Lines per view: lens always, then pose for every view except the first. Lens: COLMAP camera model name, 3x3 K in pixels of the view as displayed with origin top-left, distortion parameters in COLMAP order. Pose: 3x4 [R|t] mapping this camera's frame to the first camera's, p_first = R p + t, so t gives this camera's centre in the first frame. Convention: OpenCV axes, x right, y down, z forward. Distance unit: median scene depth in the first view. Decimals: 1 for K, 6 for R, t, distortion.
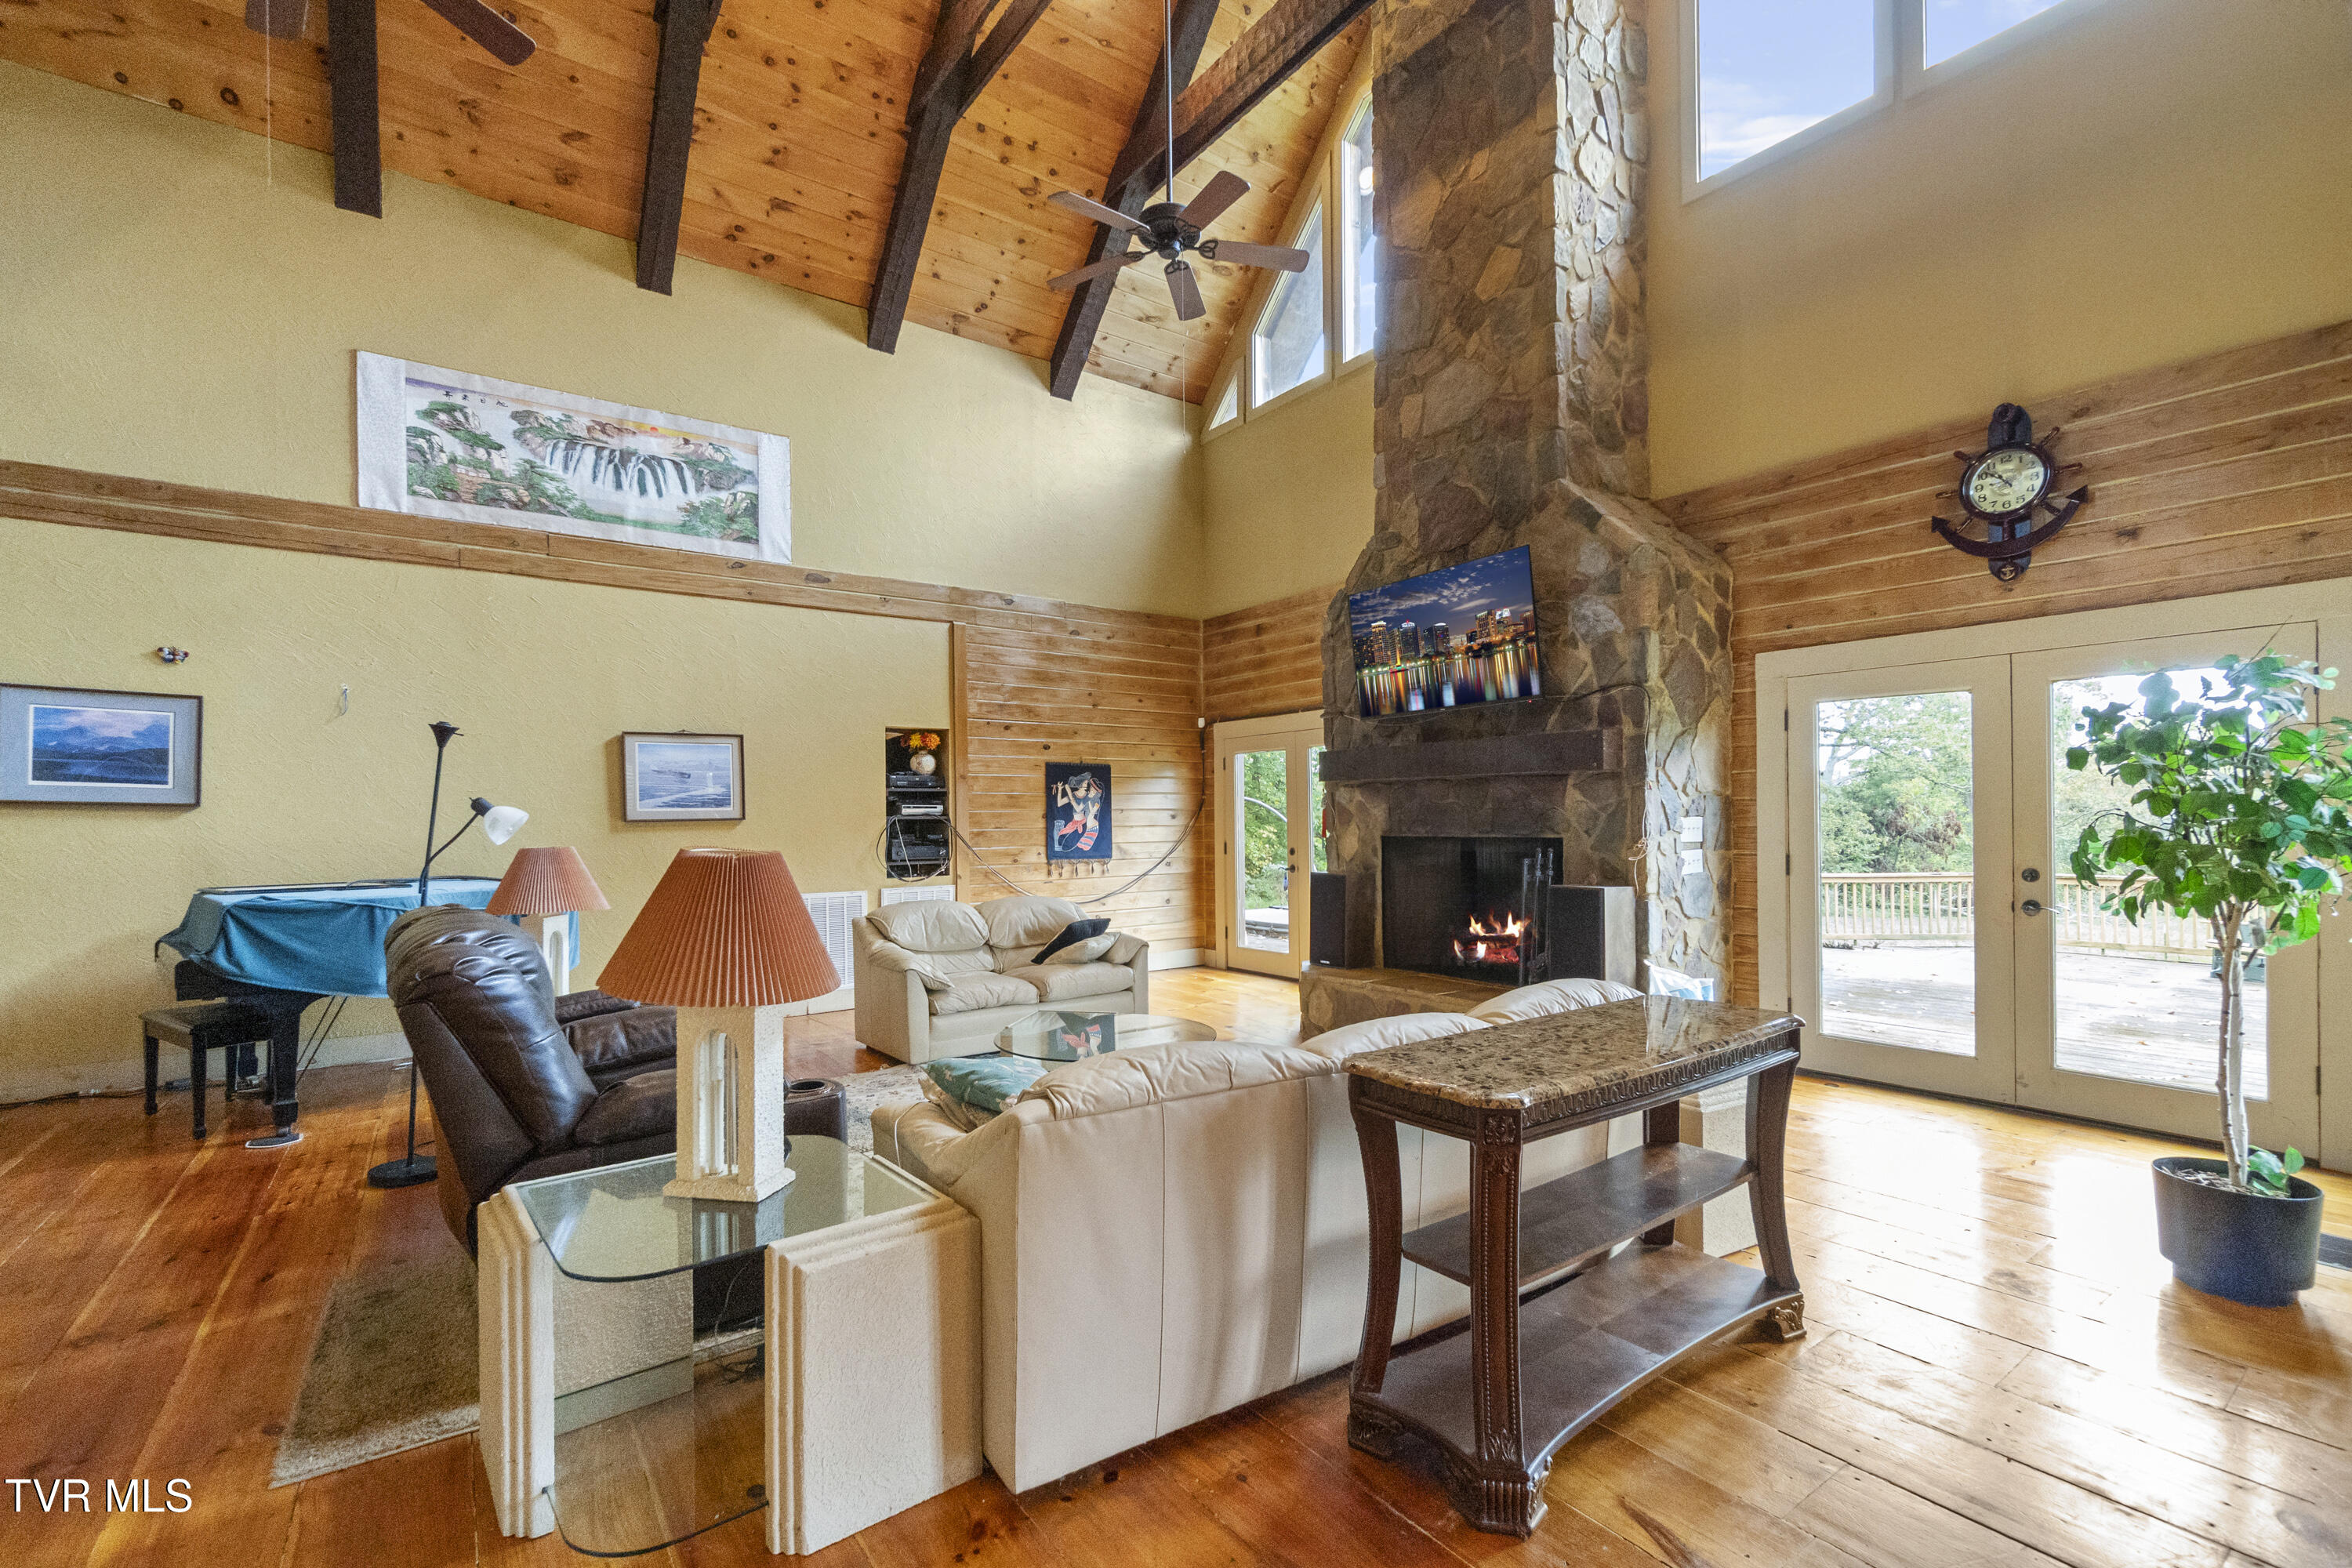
lens RADIAL K [[1026.2, 0, 1174.9], [0, 1026.2, 826.0], [0, 0, 1]] dist [-0.004686, 0.002233]
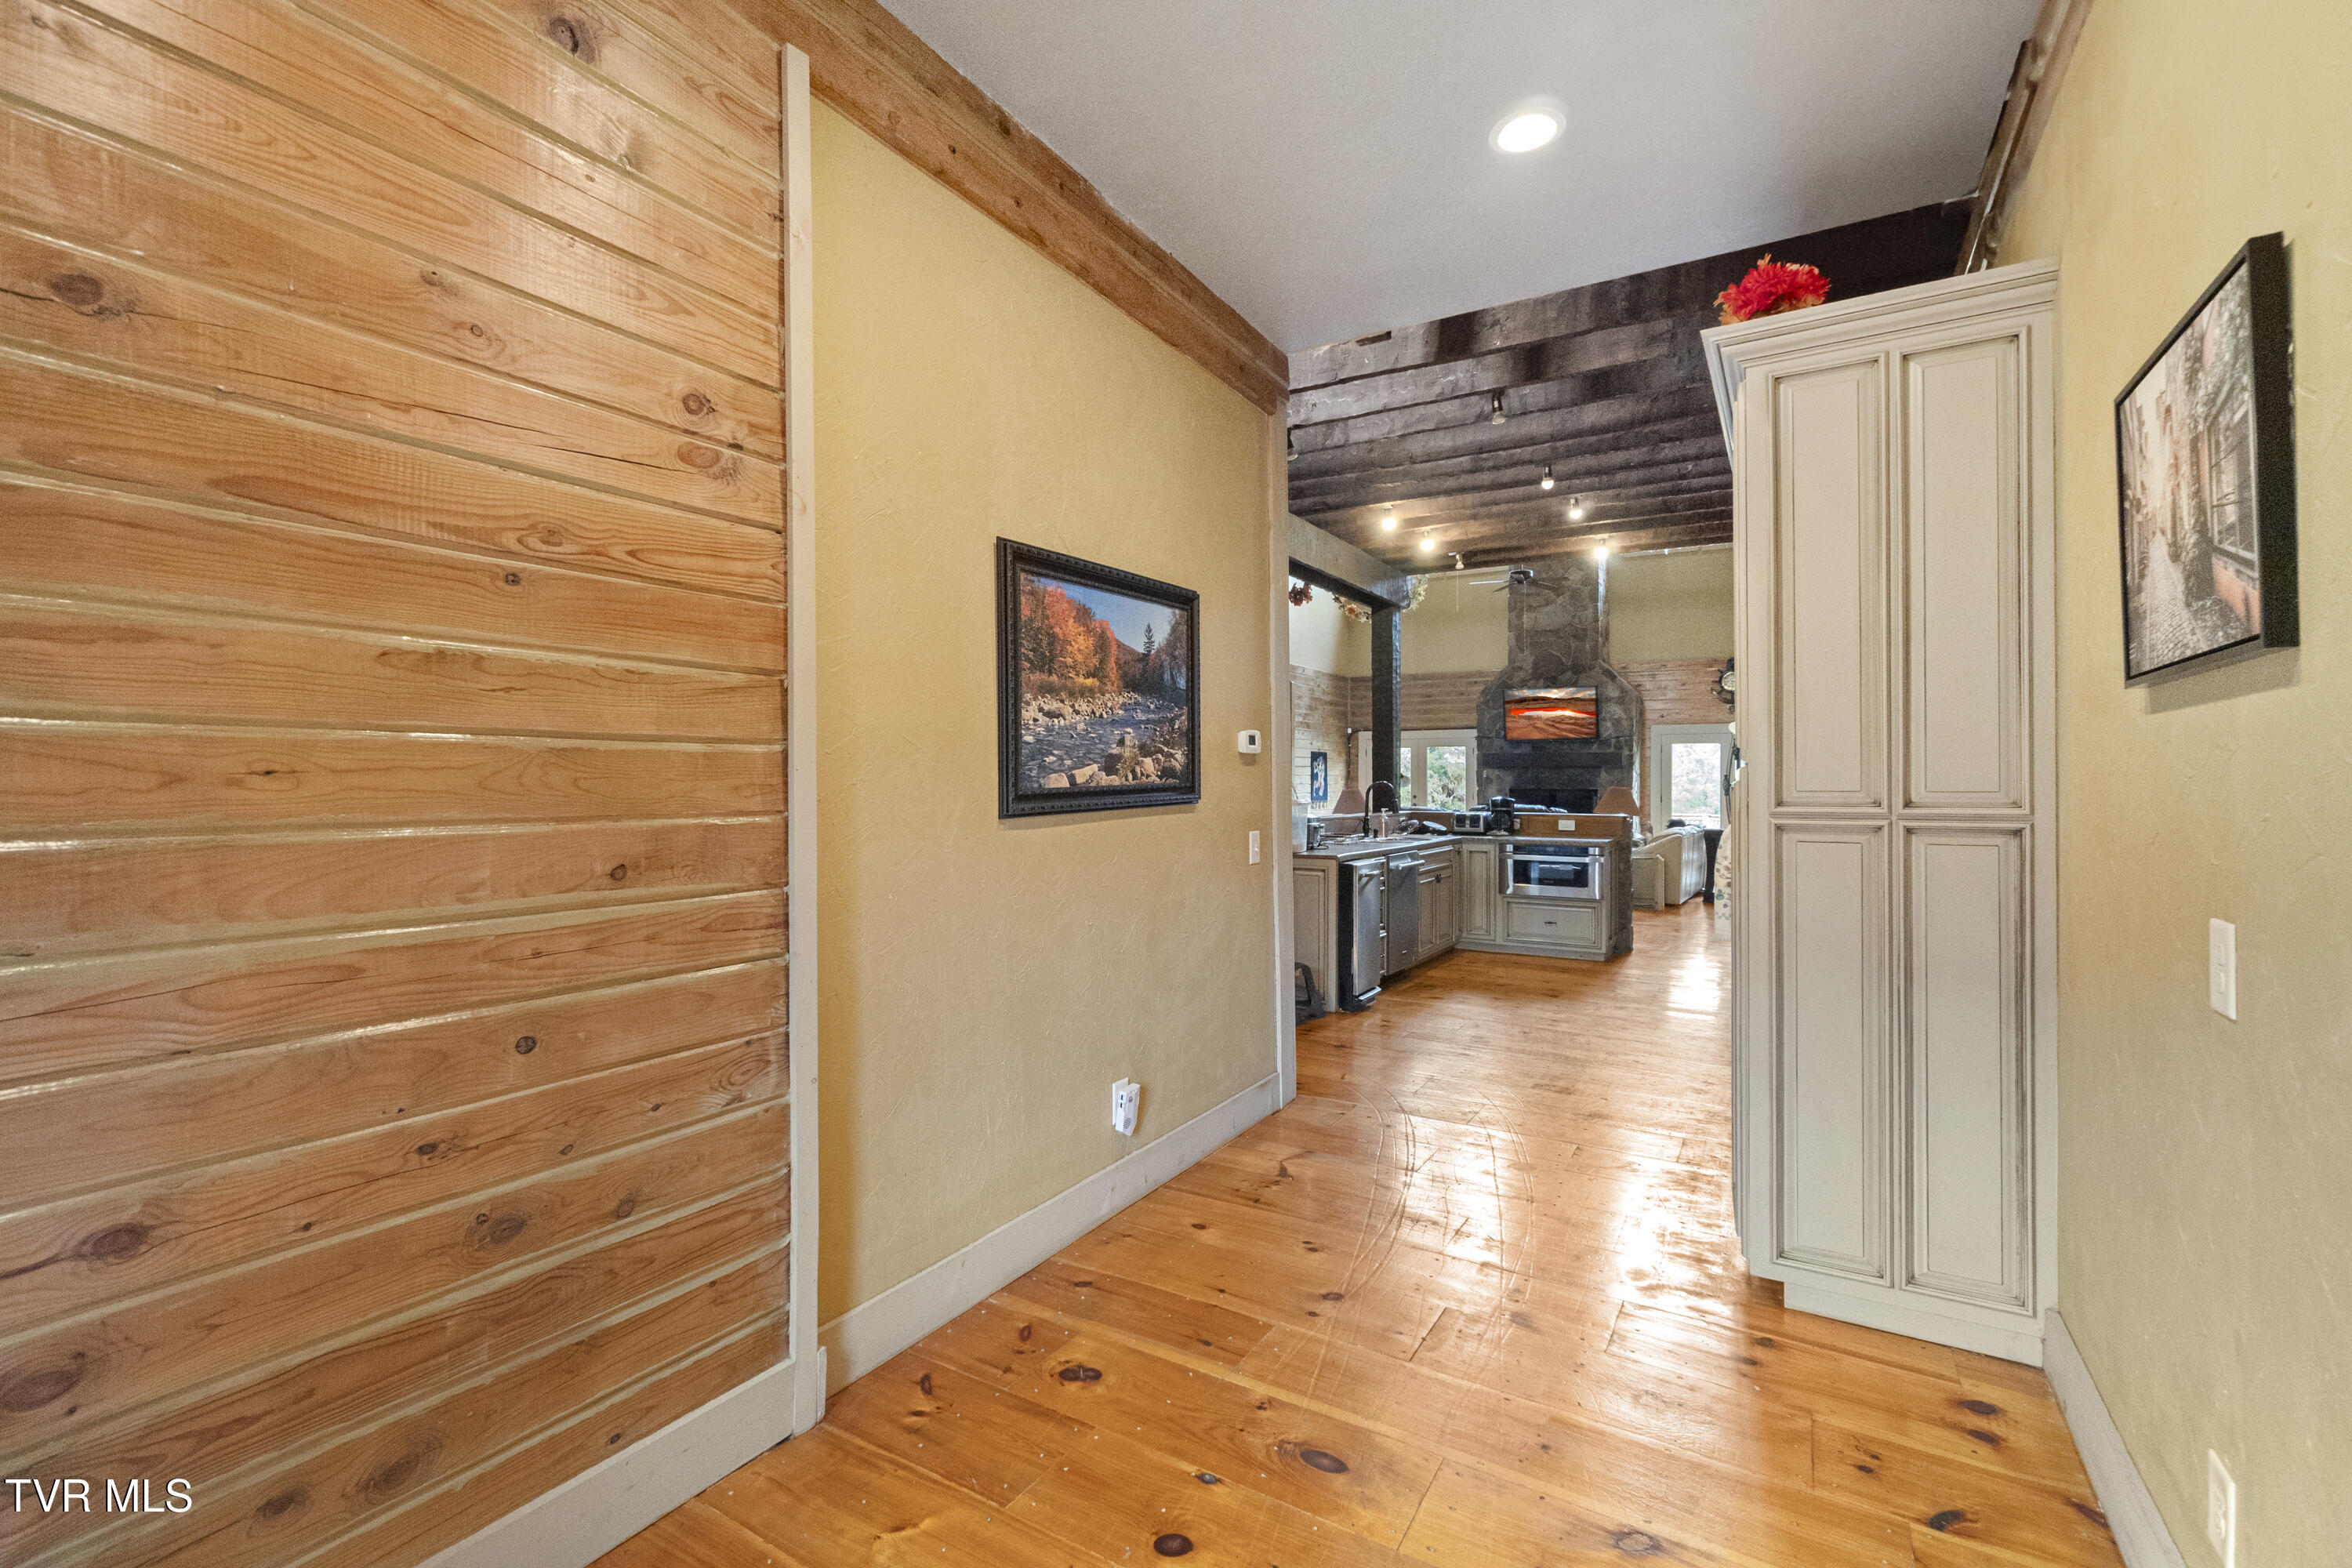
lens RADIAL K [[1026.2, 0, 1166.5], [0, 1026.2, 789.0], [0, 0, 1]] dist [-0.004686, 0.002233]
pose [[0.923299, 0.006326, 0.384029, -1.495585], [-0.007114, 0.999974, 0.000632, 0.014940], [-0.384015, -0.003315, 0.923321, -0.941775]]
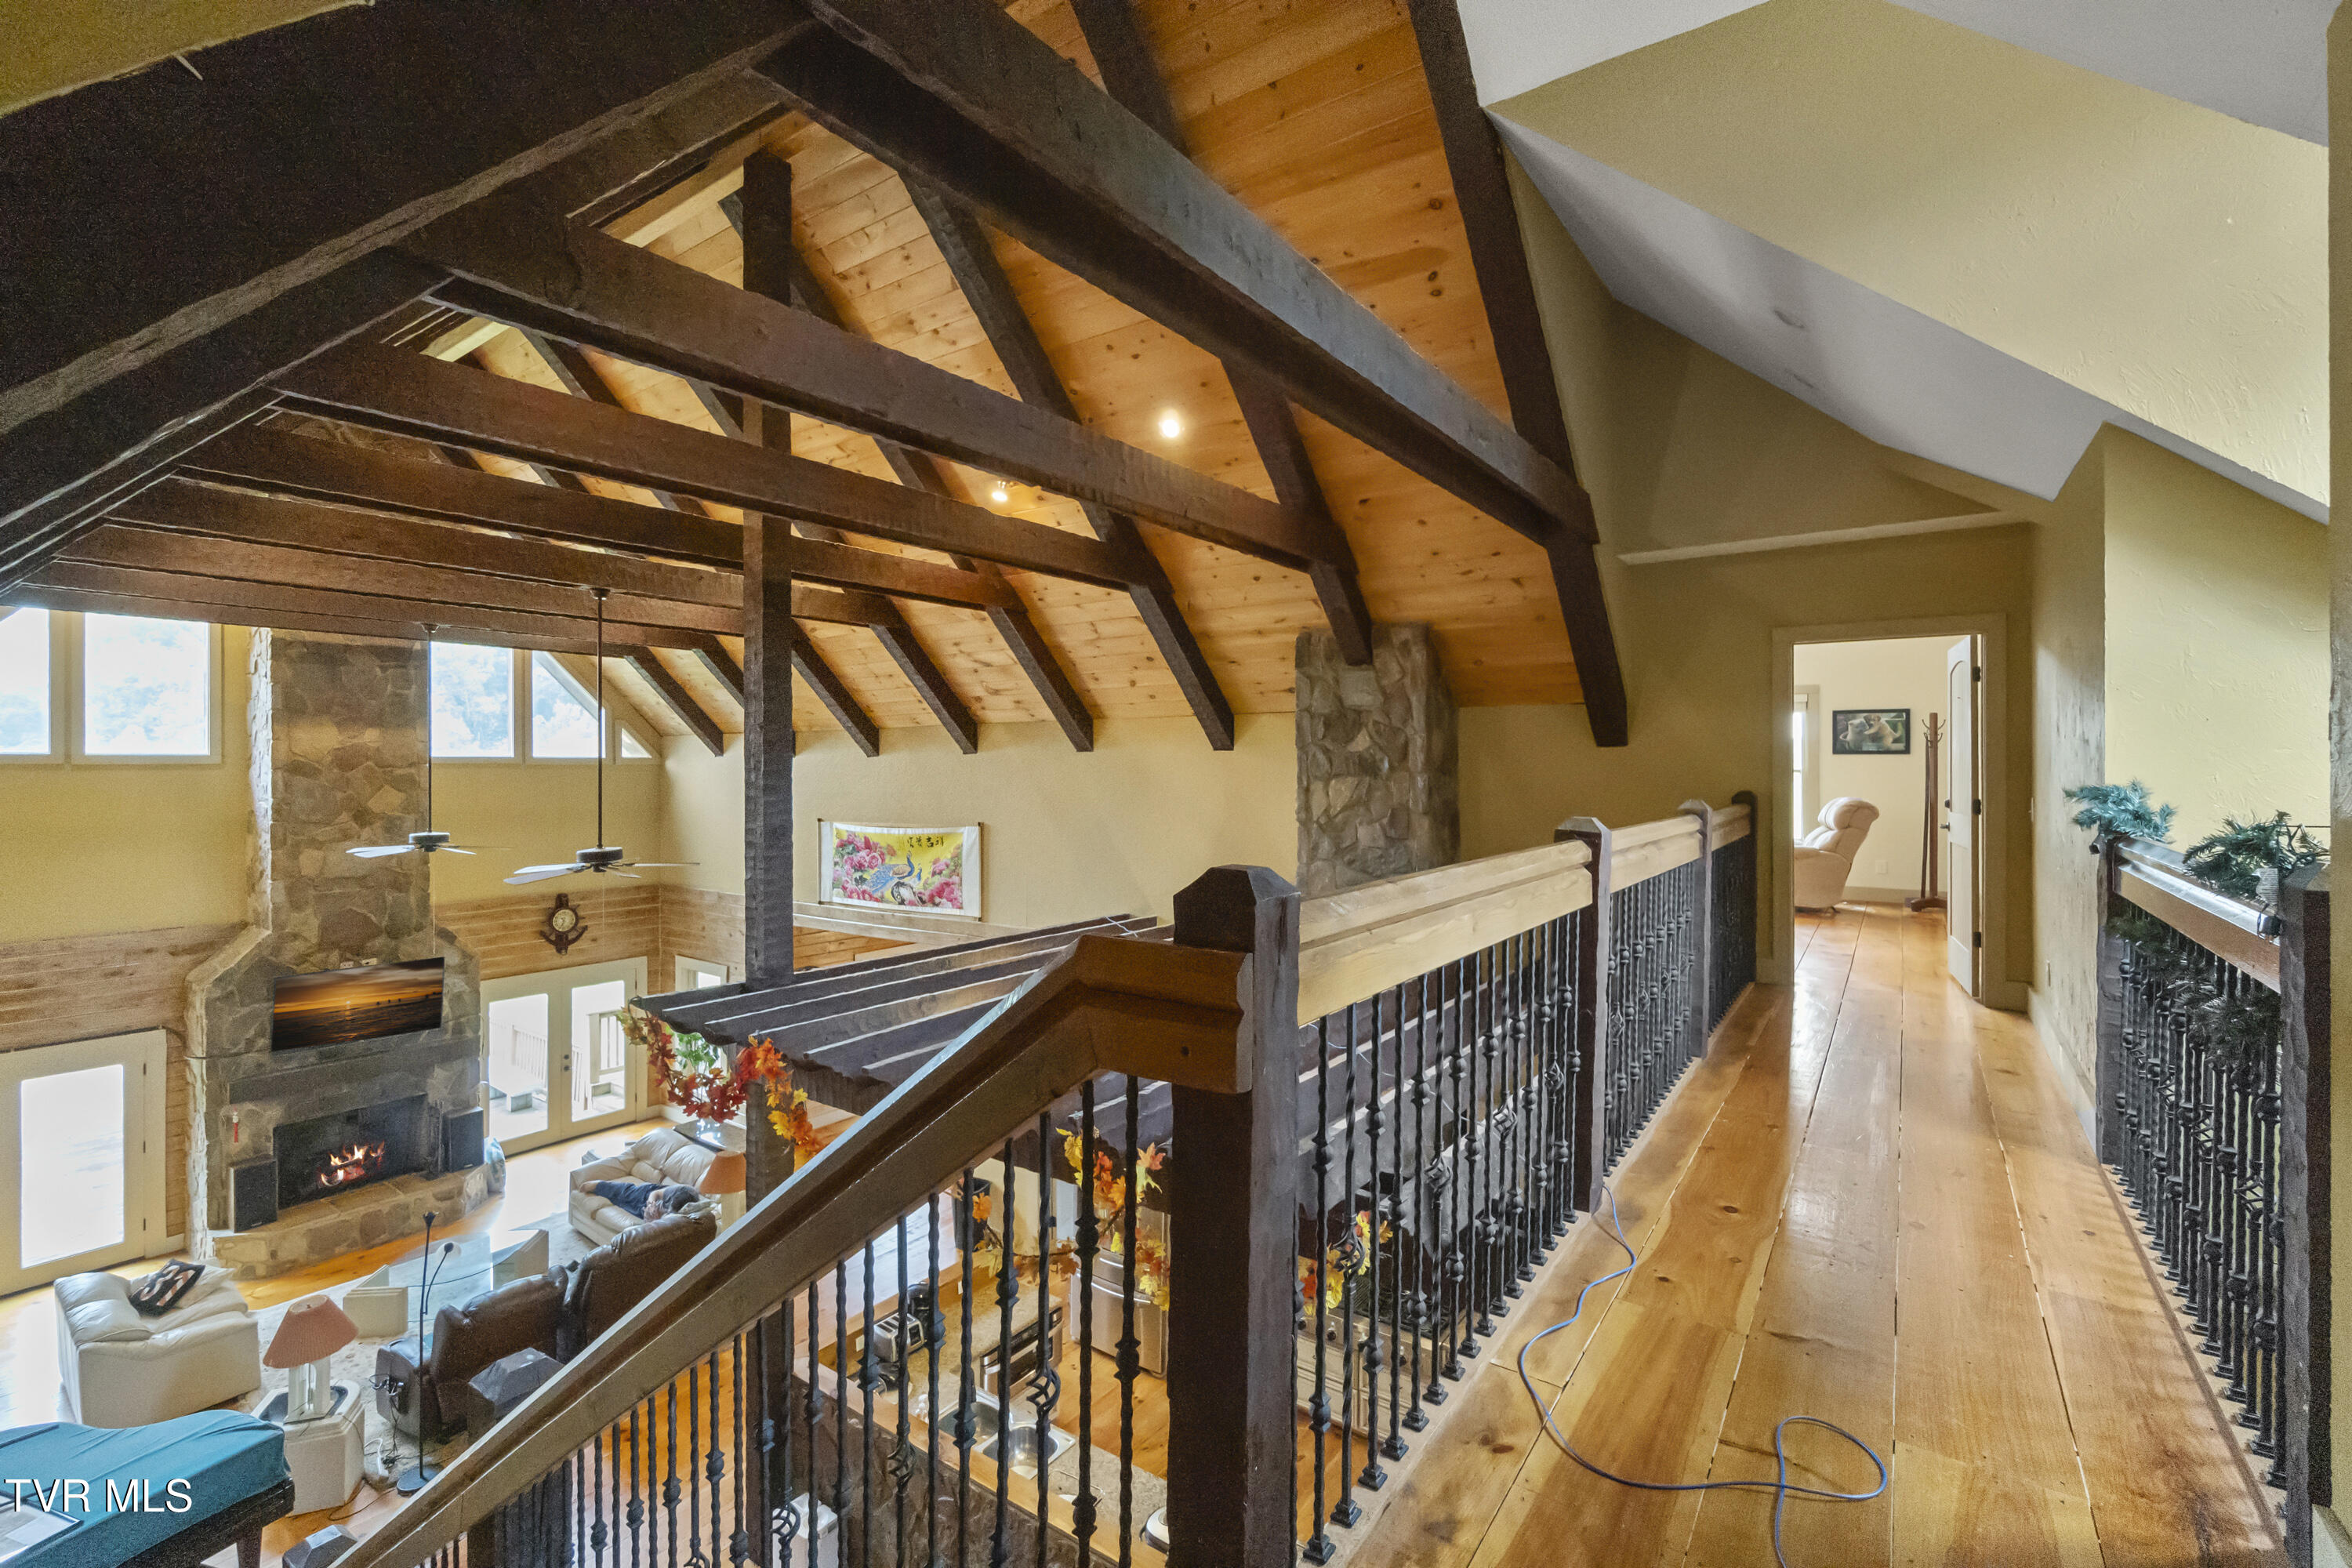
lens RADIAL K [[1026.2, 0, 1191.1], [0, 1026.2, 754.7], [0, 0, 1]] dist [-0.004686, 0.002233]
pose [[-0.325477, 0.018773, 0.945363, -1.725416], [0.009619, 0.999817, -0.016543, -0.515765], [-0.945501, 0.003710, -0.325598, 0.196315]]
